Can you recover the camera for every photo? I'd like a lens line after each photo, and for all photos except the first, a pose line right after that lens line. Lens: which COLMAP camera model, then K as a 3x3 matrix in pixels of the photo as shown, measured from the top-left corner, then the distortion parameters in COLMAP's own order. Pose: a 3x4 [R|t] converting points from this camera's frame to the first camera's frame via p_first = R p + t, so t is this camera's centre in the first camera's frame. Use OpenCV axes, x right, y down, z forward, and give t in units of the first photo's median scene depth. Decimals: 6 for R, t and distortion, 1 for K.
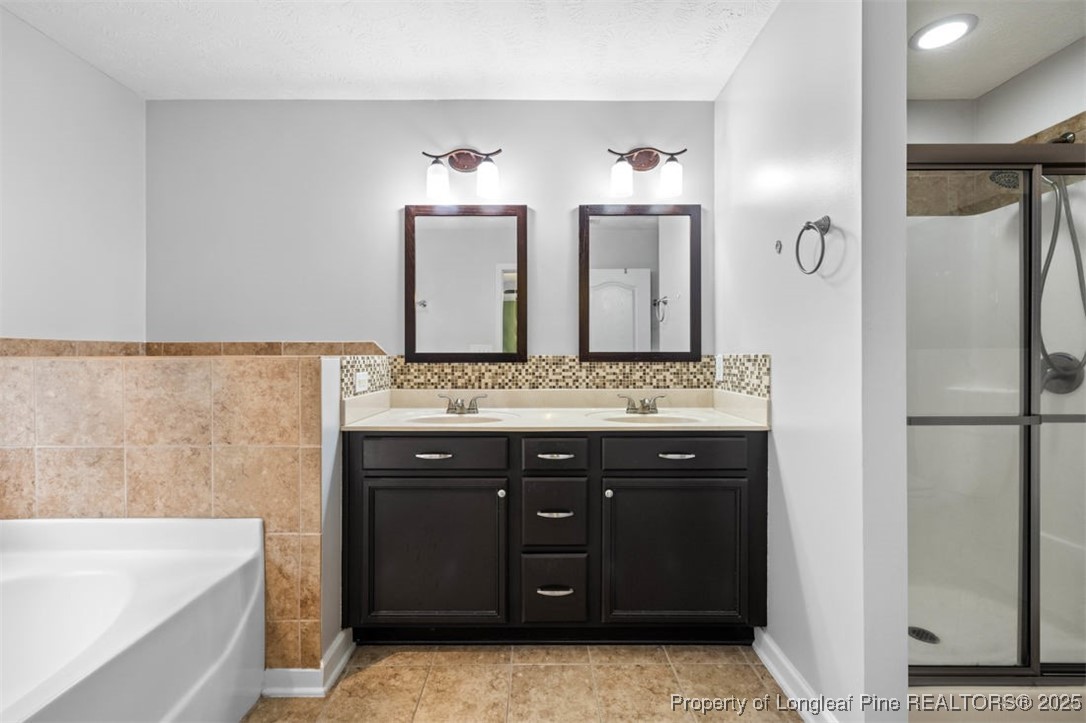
lens RADIAL K [[458.1, 0, 542.8], [0, 458.1, 354.1], [0, 0, 1]] dist [-0.001611, 0.000887]
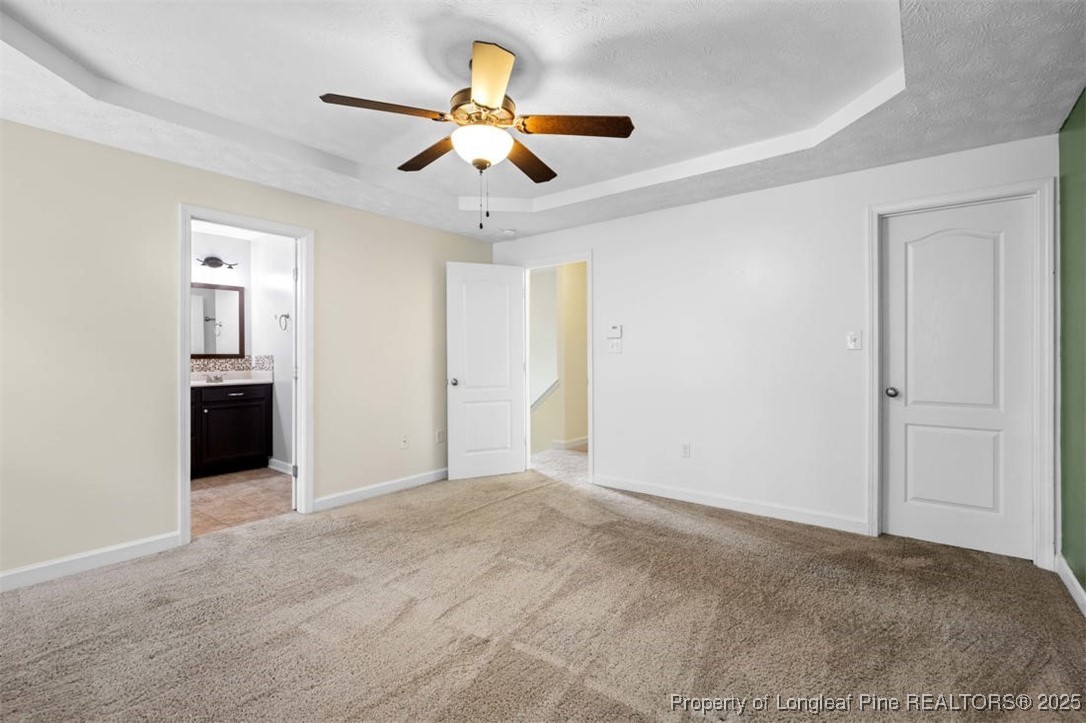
lens RADIAL K [[487.9, 0, 541.5], [0, 487.9, 358.1], [0, 0, 1]] dist [-0.002634, 0.000511]
pose [[0.625316, -0.008902, 0.780320, -0.726827], [0.000358, 0.999938, 0.011120, -0.012601], [-0.780371, -0.006674, 0.625281, -1.944423]]
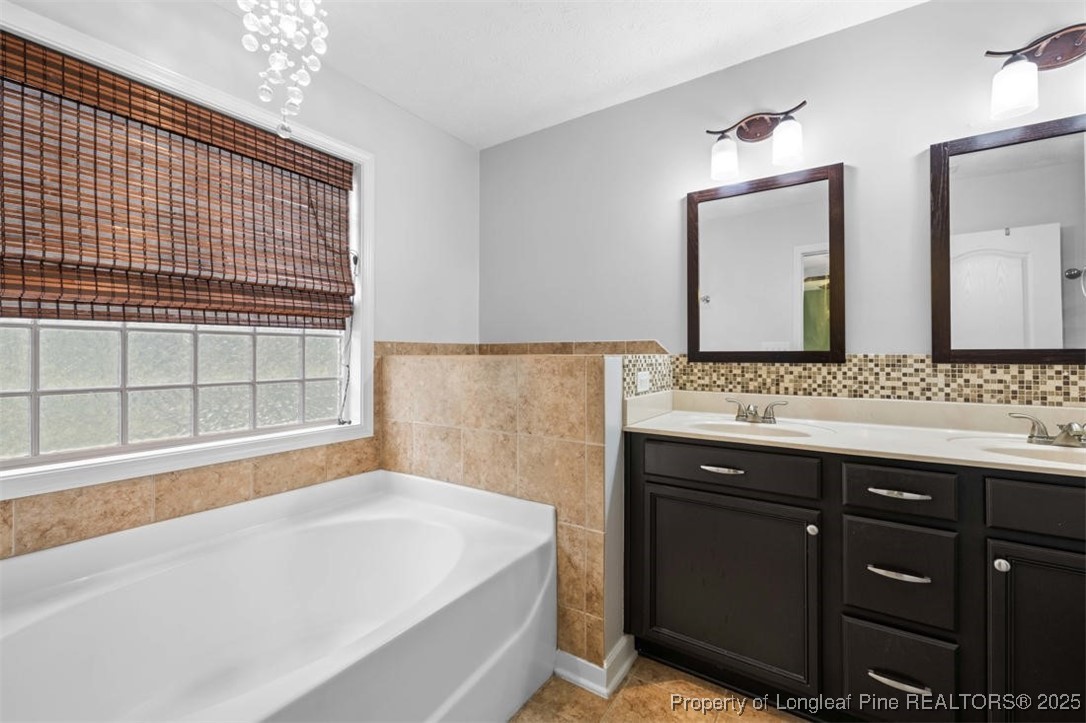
lens RADIAL K [[458.1, 0, 544.5], [0, 458.1, 352.5], [0, 0, 1]] dist [-0.001611, 0.000887]
pose [[0.828990, -0.002395, -0.559258, -0.028134], [0.001882, 0.999997, -0.001493, -0.000066], [0.559260, 0.000186, 0.828992, 0.085175]]
